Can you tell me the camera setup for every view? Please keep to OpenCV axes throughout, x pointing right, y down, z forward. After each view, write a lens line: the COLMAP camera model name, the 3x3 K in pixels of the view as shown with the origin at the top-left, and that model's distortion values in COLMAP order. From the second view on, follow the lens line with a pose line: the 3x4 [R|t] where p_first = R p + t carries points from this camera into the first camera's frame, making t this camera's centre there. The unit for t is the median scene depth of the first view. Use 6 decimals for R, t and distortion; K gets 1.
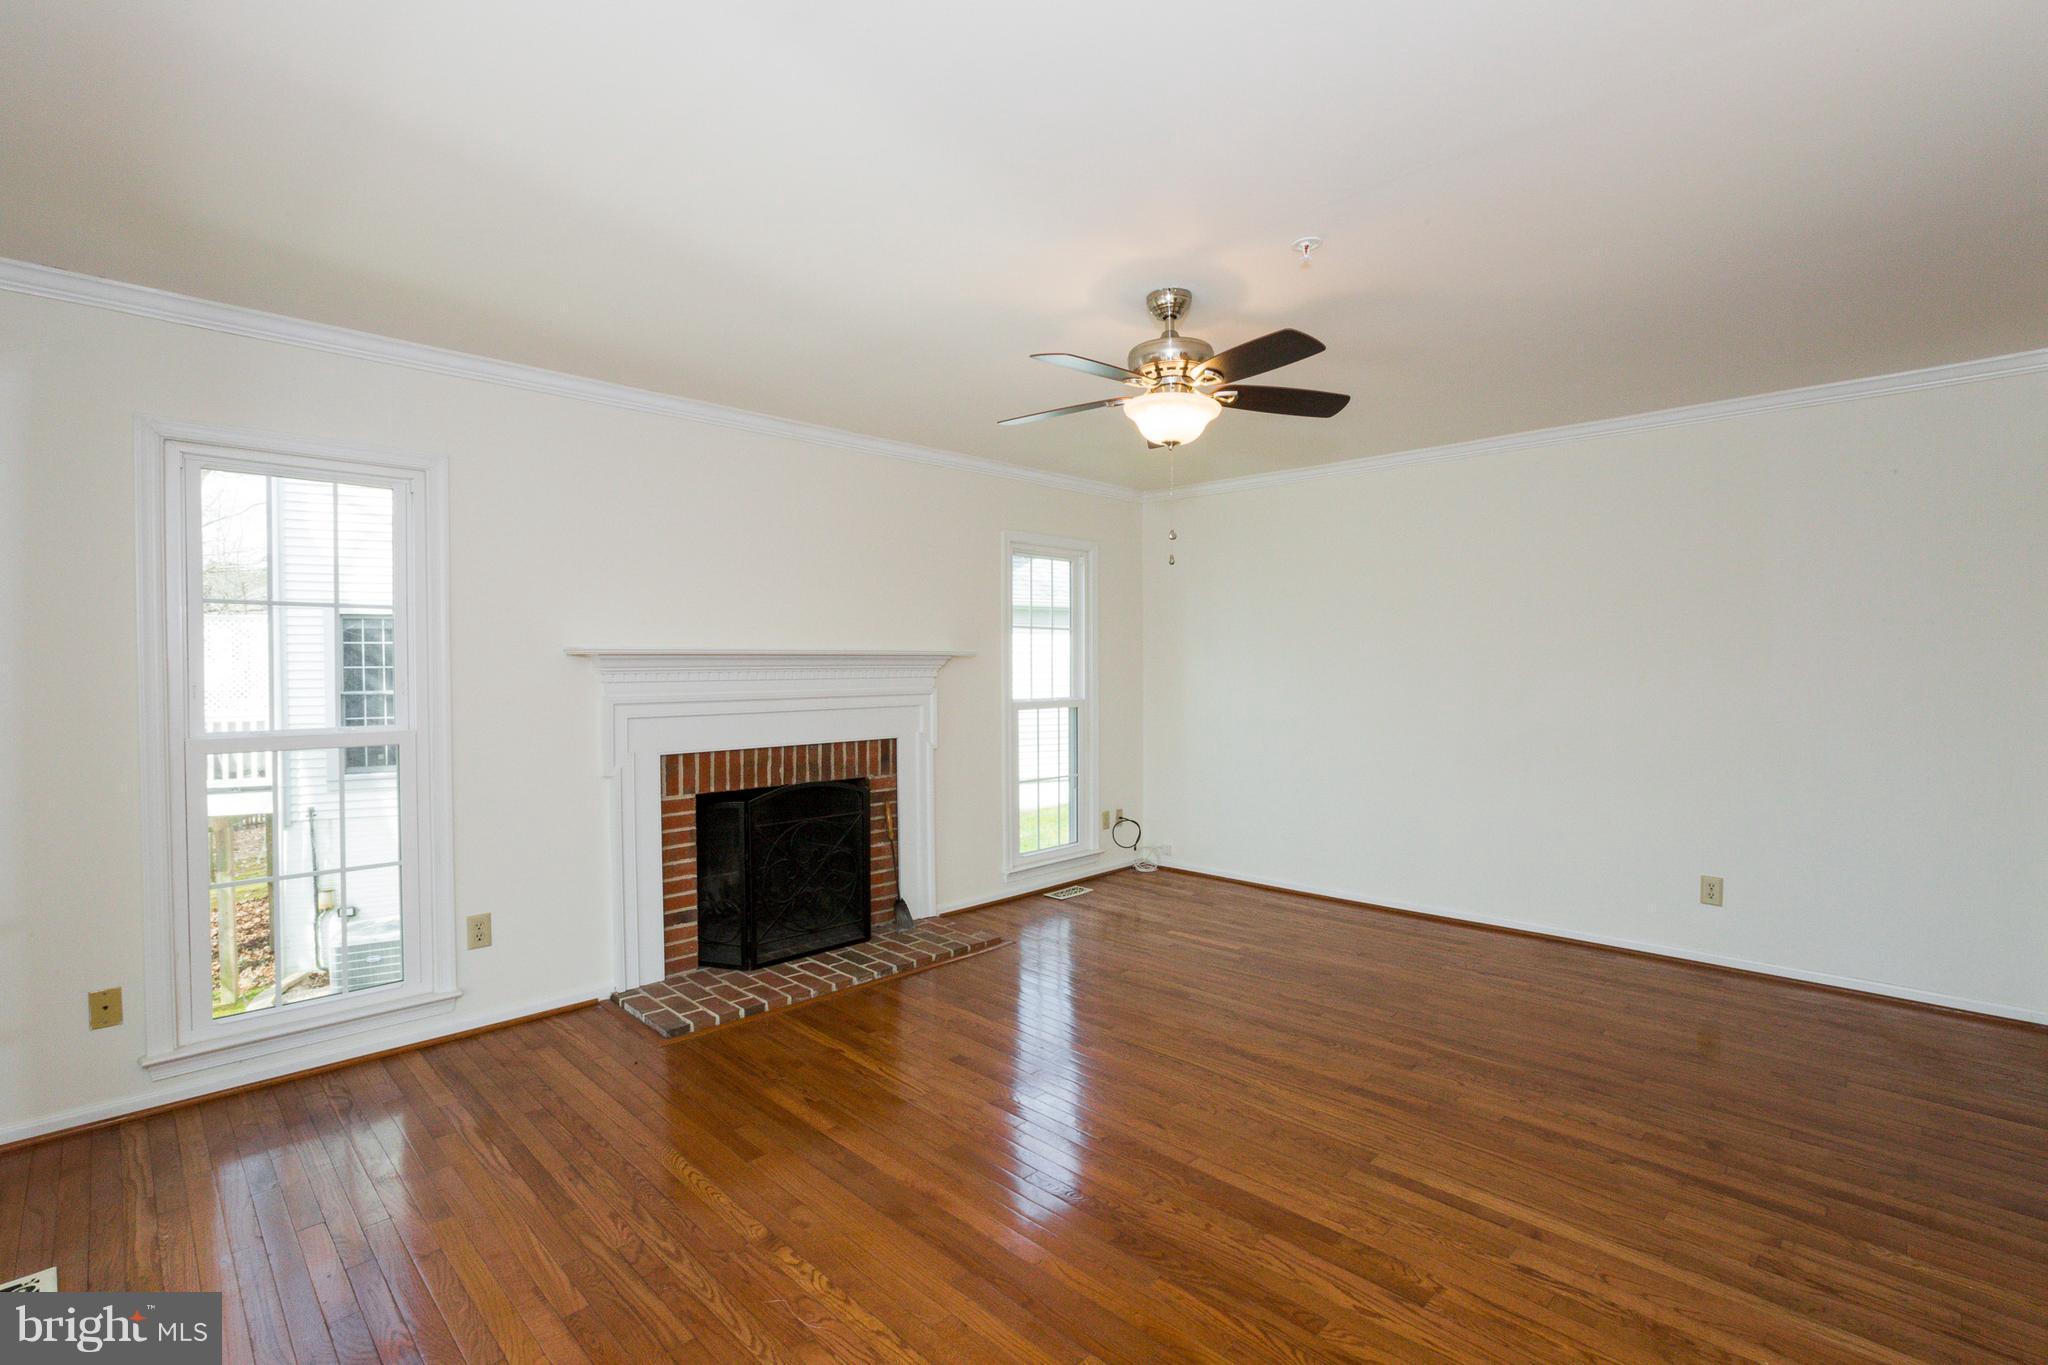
lens RADIAL K [[925.9, 0, 1029.3], [0, 925.9, 683.0], [0, 0, 1]] dist [-0.041434, 0.012332]
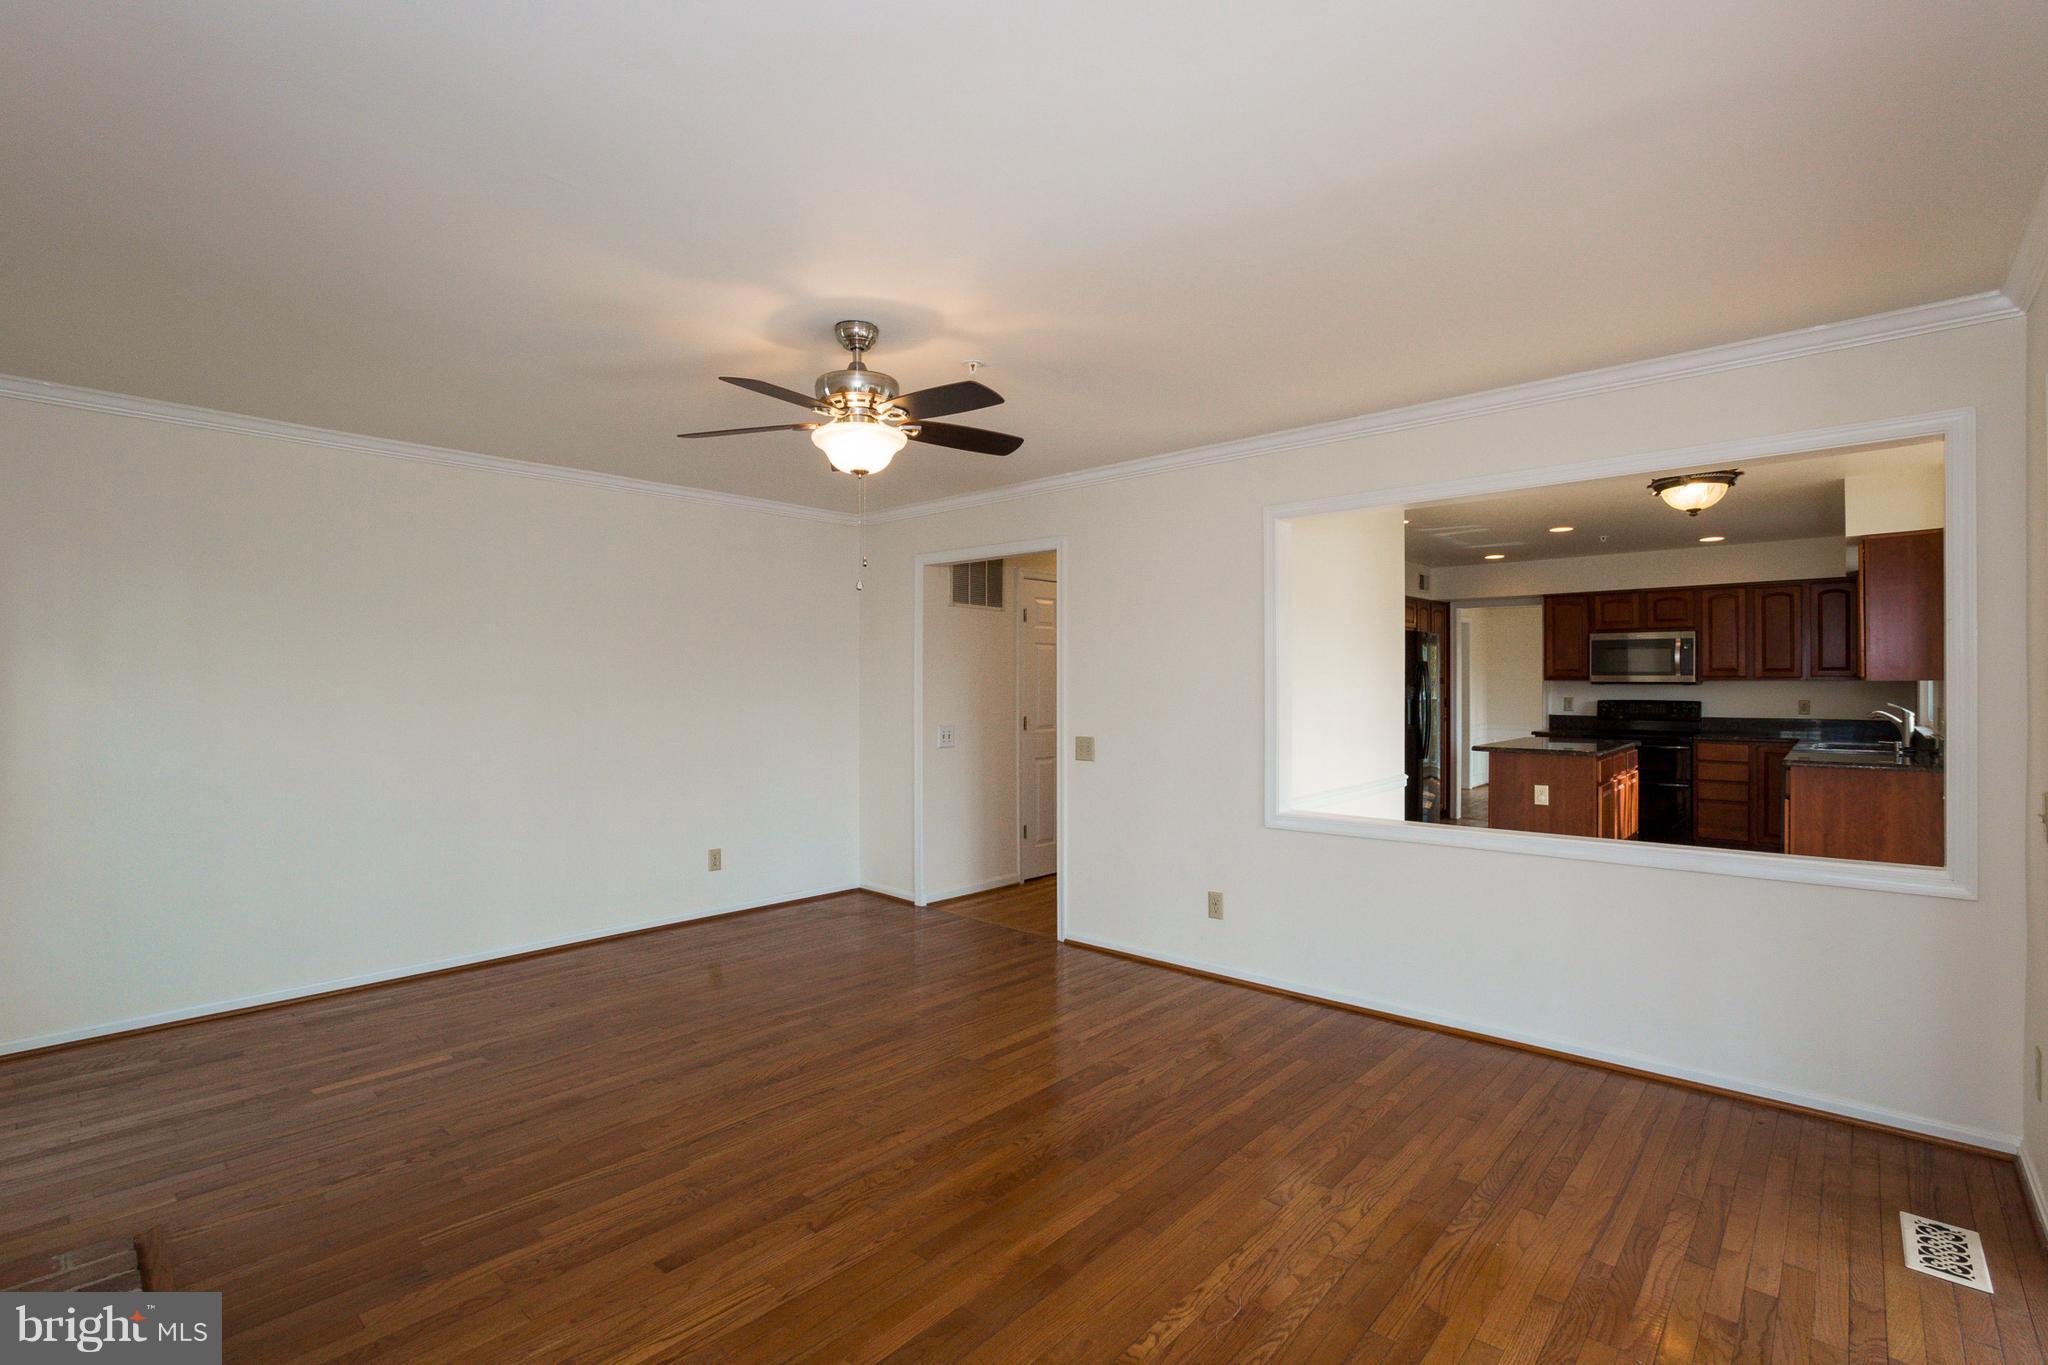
lens RADIAL K [[925.9, 0, 1029.3], [0, 925.9, 683.0], [0, 0, 1]] dist [-0.041434, 0.012332]
pose [[-0.043725, 0.006190, 0.999024, -0.567230], [0.021559, 0.999754, -0.005251, -0.010095], [-0.998811, 0.021309, -0.043847, 0.557785]]
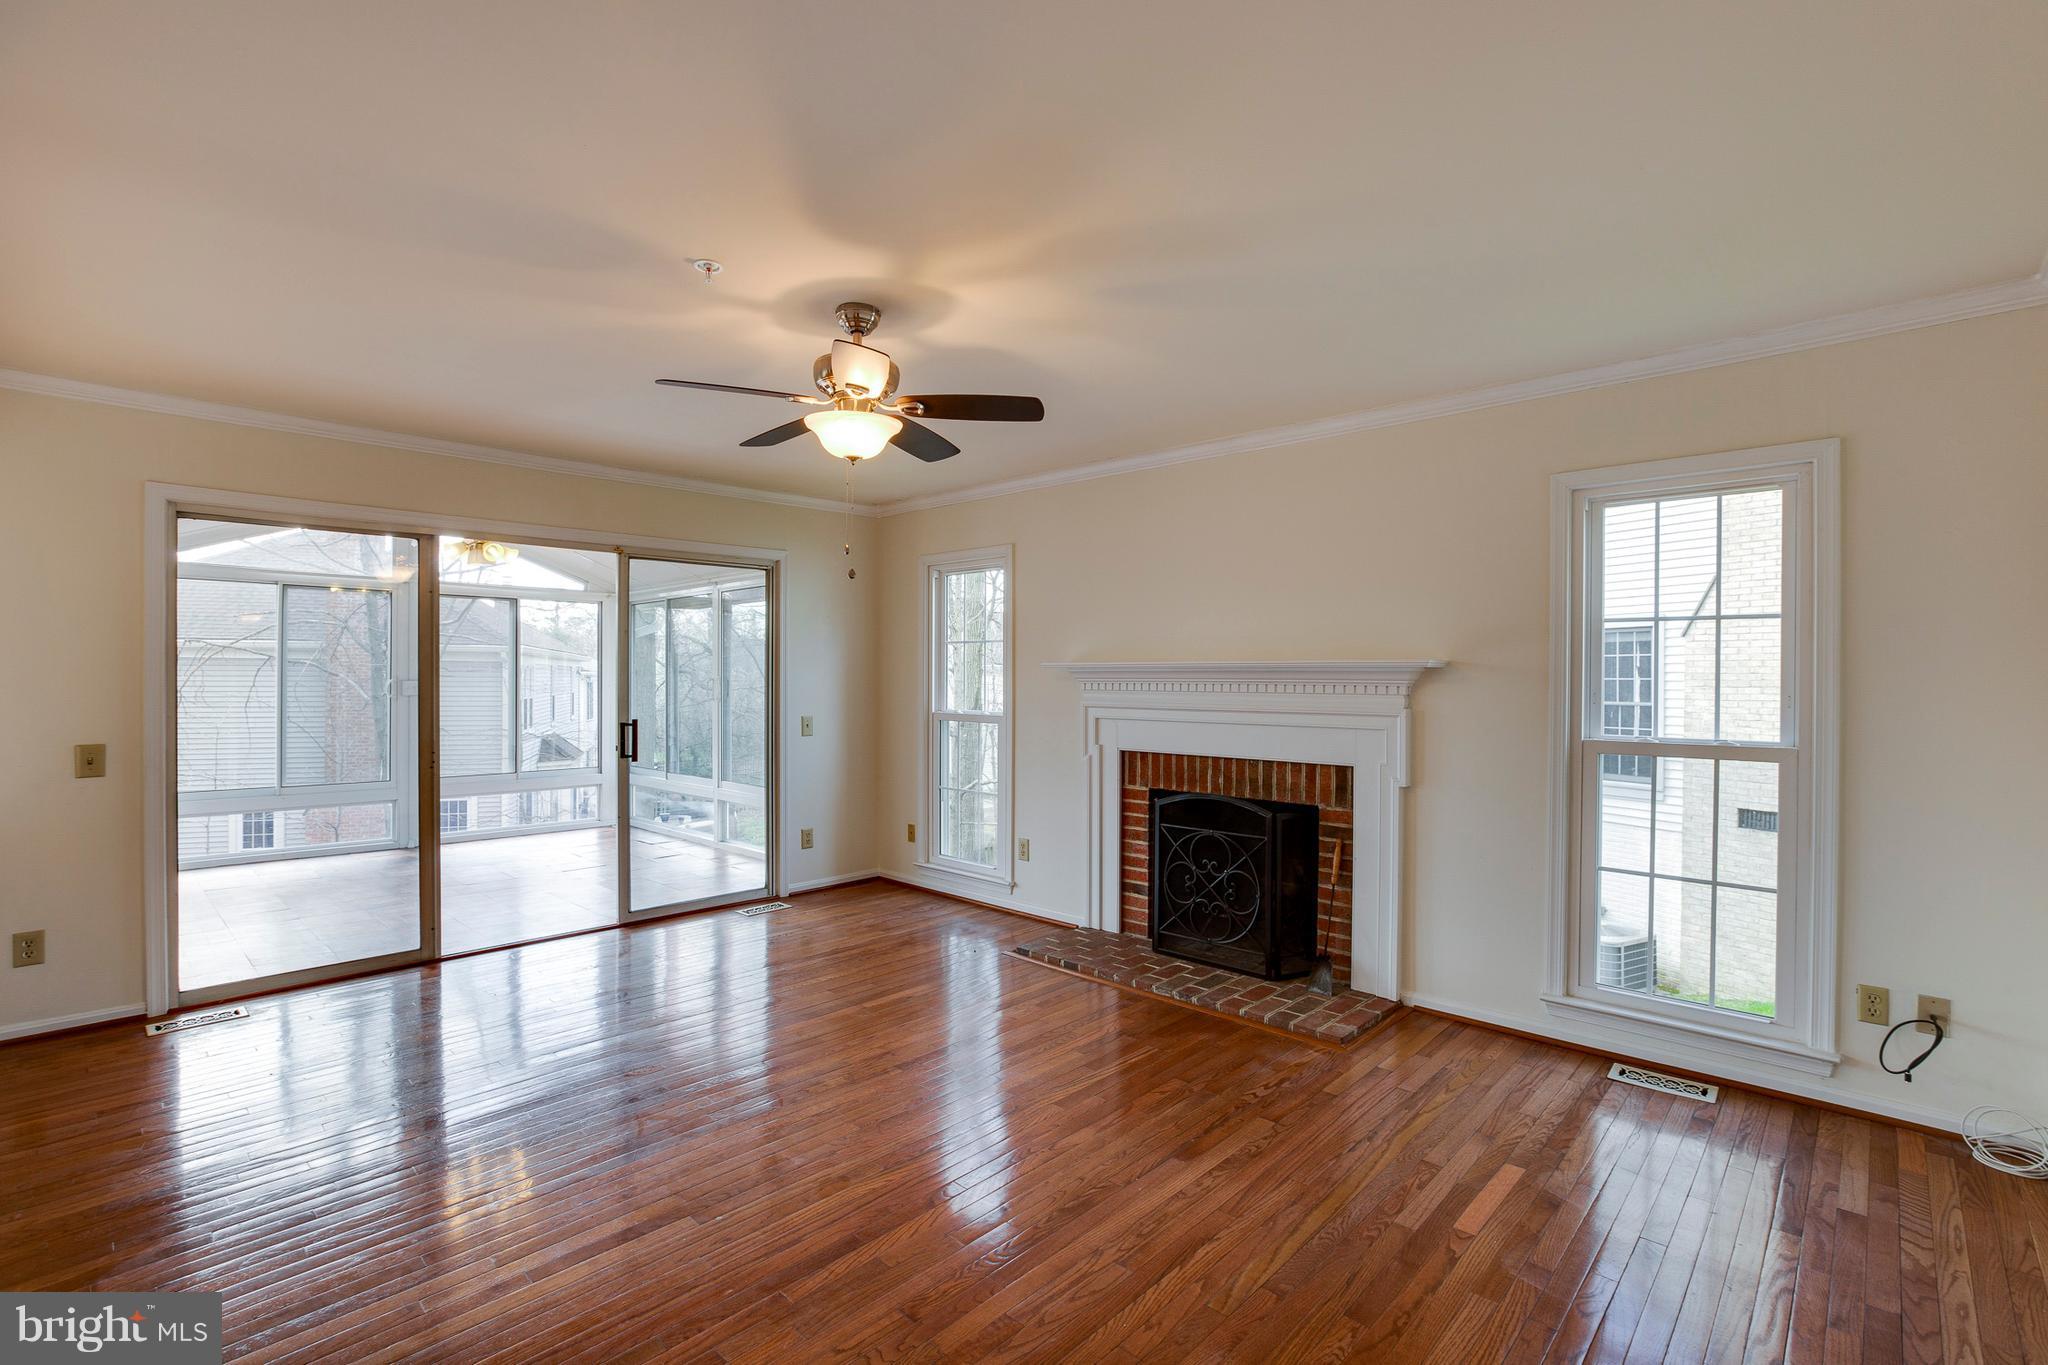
lens RADIAL K [[925.9, 0, 1029.3], [0, 925.9, 683.0], [0, 0, 1]] dist [-0.041434, 0.012332]
pose [[0.028493, 0.010460, -0.999539, 0.748886], [-0.023302, 0.999680, 0.009797, -0.018572], [0.999322, 0.023012, 0.028728, 0.754907]]
